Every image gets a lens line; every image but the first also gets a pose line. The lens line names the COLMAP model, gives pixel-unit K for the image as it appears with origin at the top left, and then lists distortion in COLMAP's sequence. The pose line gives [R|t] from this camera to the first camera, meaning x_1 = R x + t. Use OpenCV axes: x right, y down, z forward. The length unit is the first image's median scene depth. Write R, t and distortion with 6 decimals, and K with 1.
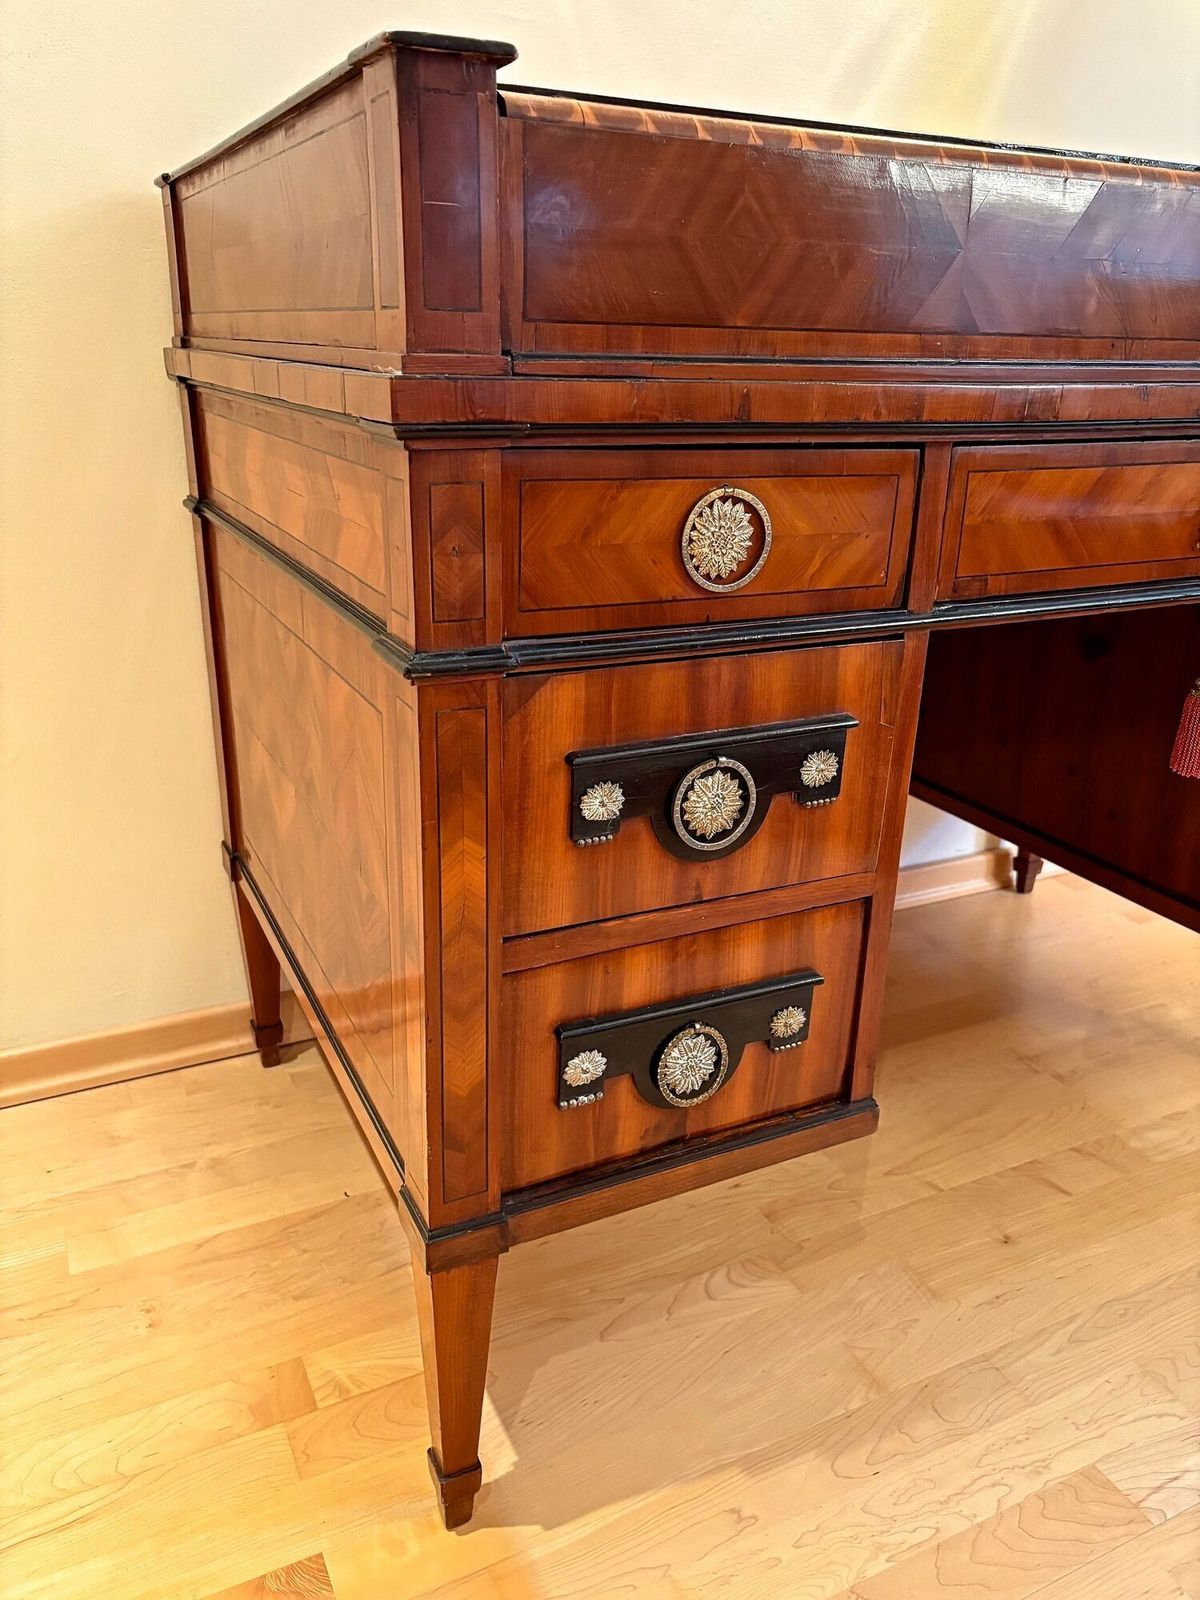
lens RADIAL K [[1223.1, 0, 593.2], [0, 1223.1, 814.3], [0, 0, 1]] dist [0.026636, -0.020541]
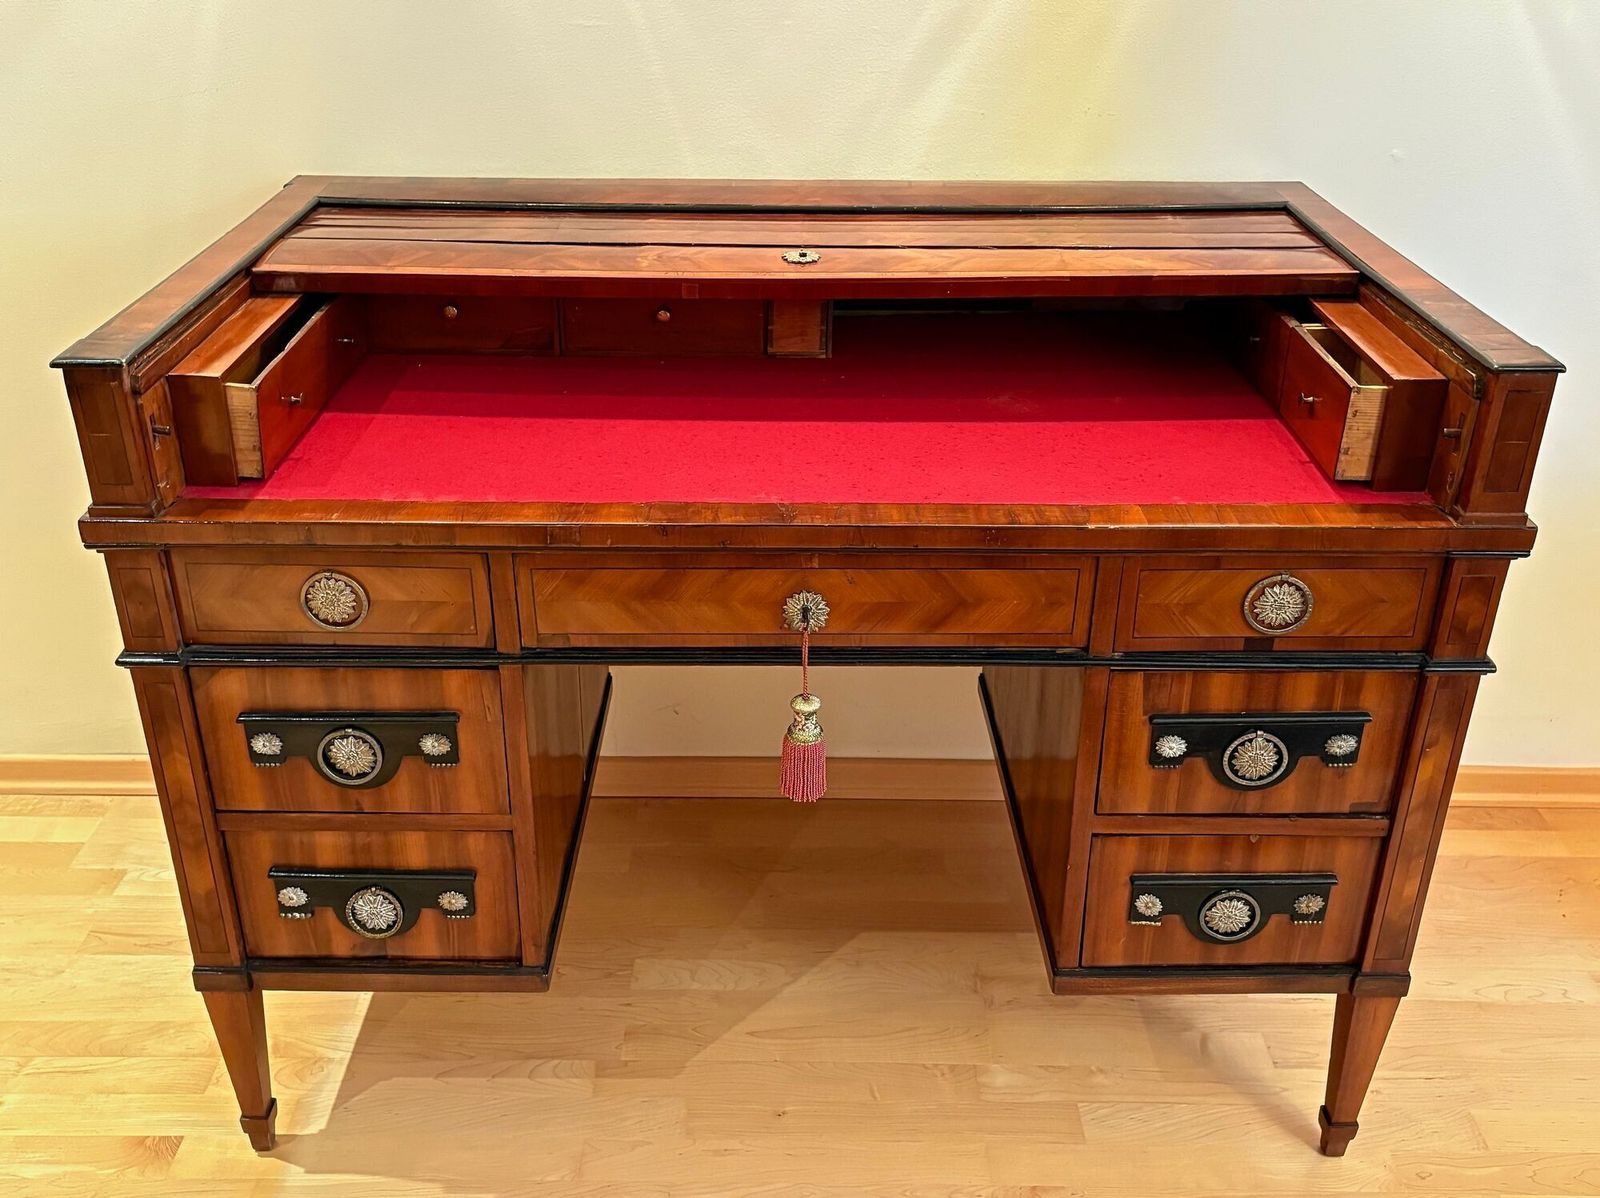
lens RADIAL K [[1517.8, 0, 768.3], [0, 1517.8, 613.3], [0, 0, 1]] dist [0.017381, 0.000000]
pose [[0.890862, 0.192789, -0.411336, 1.059395], [-0.142999, 0.978460, 0.148889, -0.437510], [0.431179, -0.073819, 0.899241, -0.378742]]
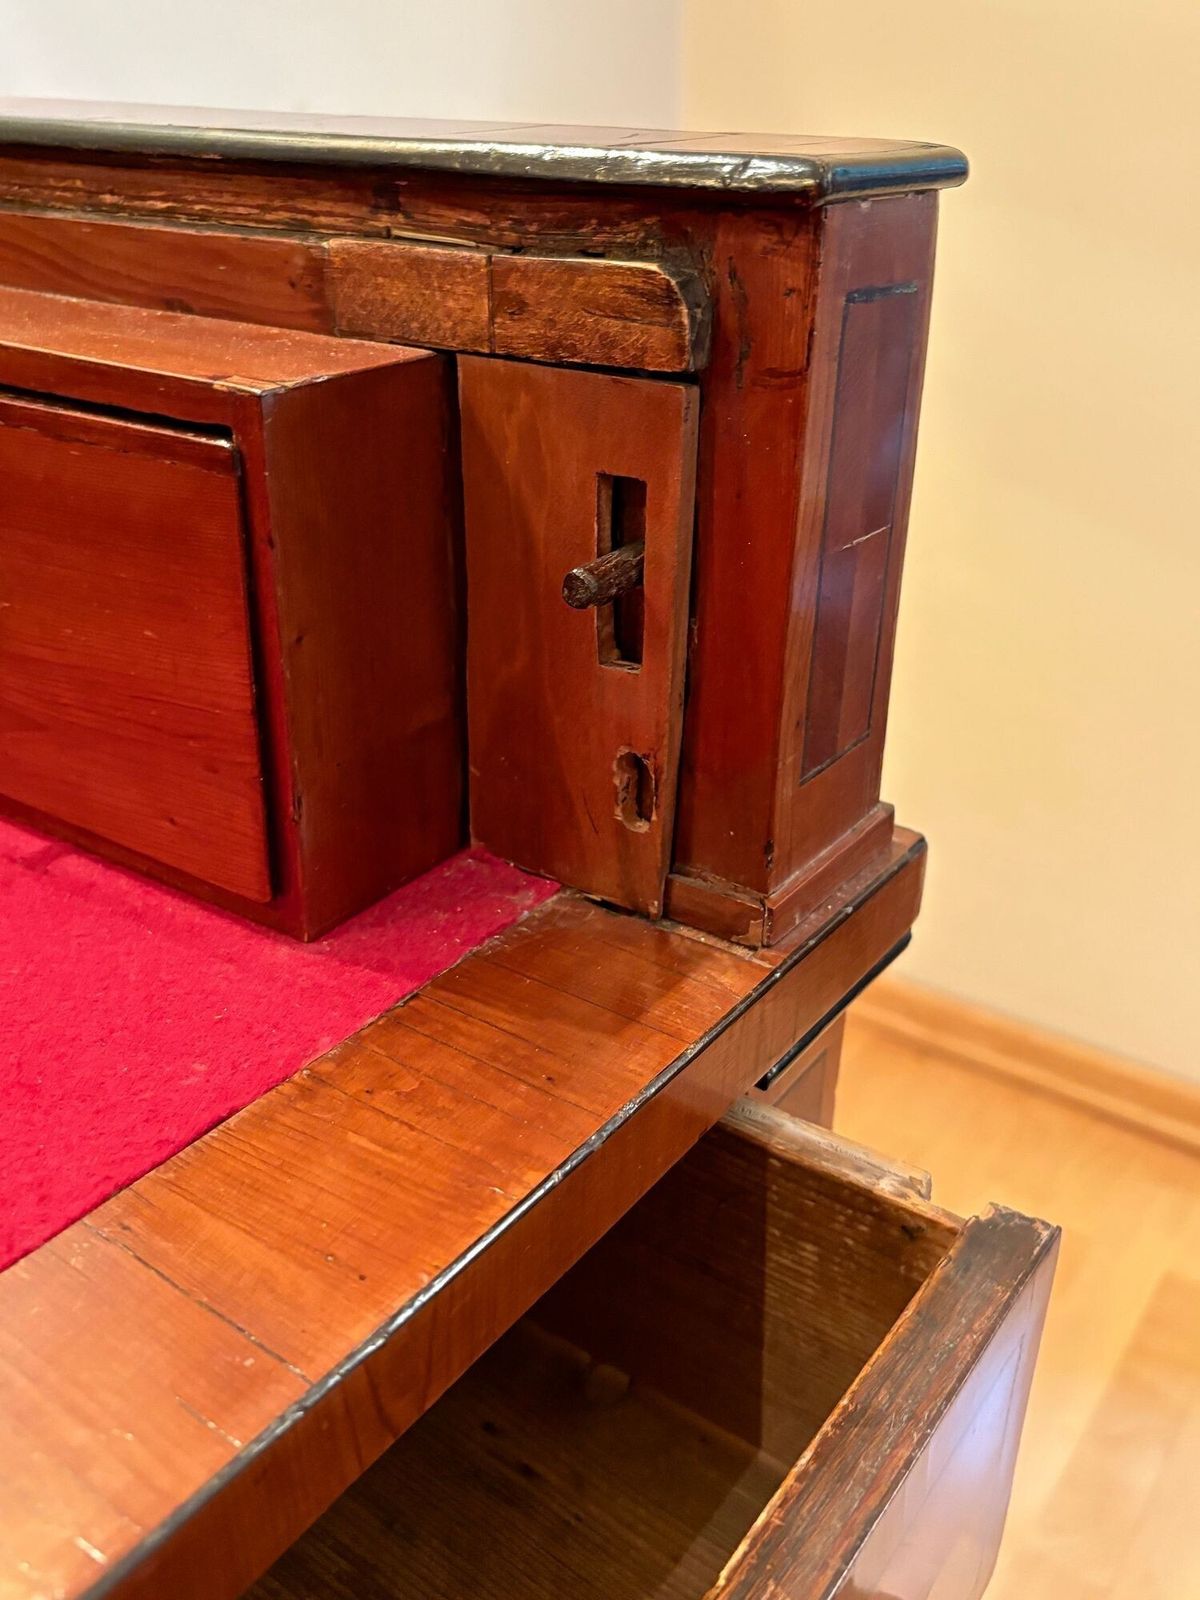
lens RADIAL K [[1517.8, 0, 601.5], [0, 1517.8, 798.0], [0, 0, 1]] dist [0.017381, 0.000000]
pose [[0.875742, -0.220056, 0.429710, 0.876633], [0.171870, 0.973870, 0.148453, -0.483407], [-0.451150, -0.056153, 0.890680, 0.893491]]
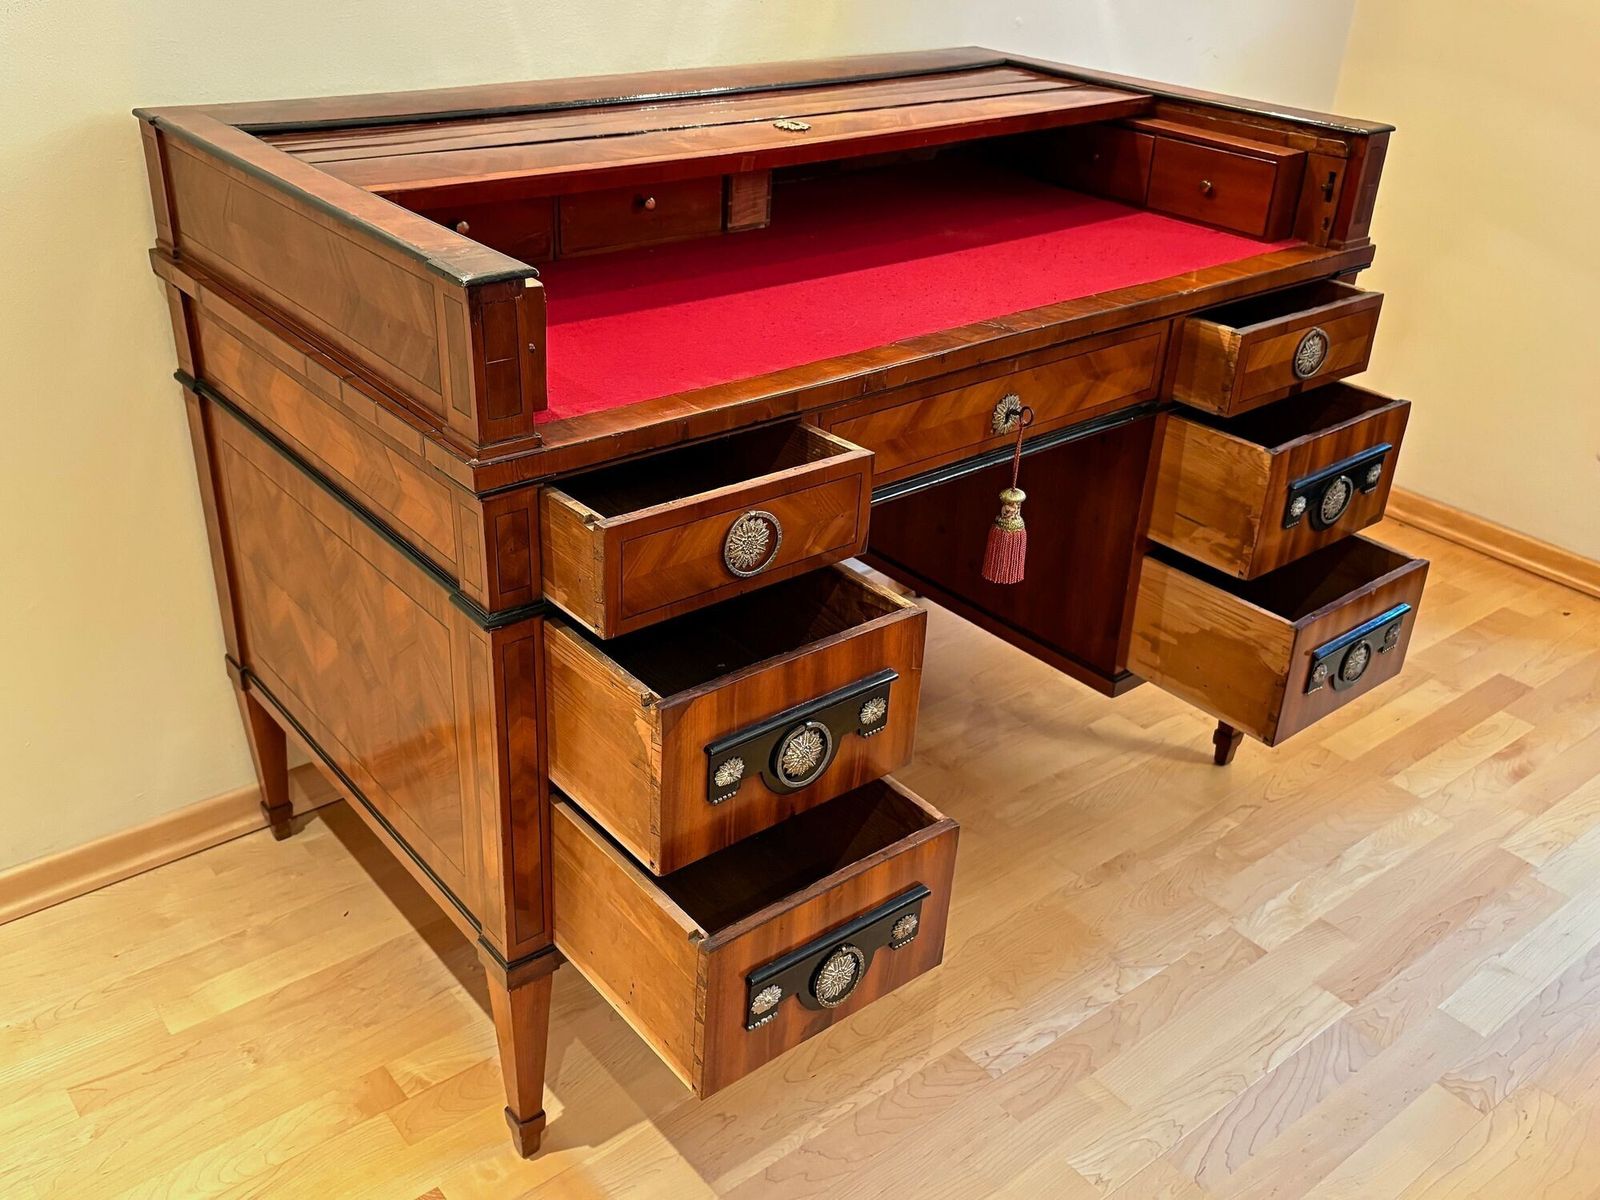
lens RADIAL K [[1517.8, 0, 801.3], [0, 1517.8, 607.7], [0, 0, 1]] dist [0.017381, 0.000000]
pose [[0.972257, -0.091067, 0.215460, -0.120542], [0.059979, 0.987365, 0.146670, -0.274526], [-0.226095, -0.129677, 0.965435, -0.657371]]
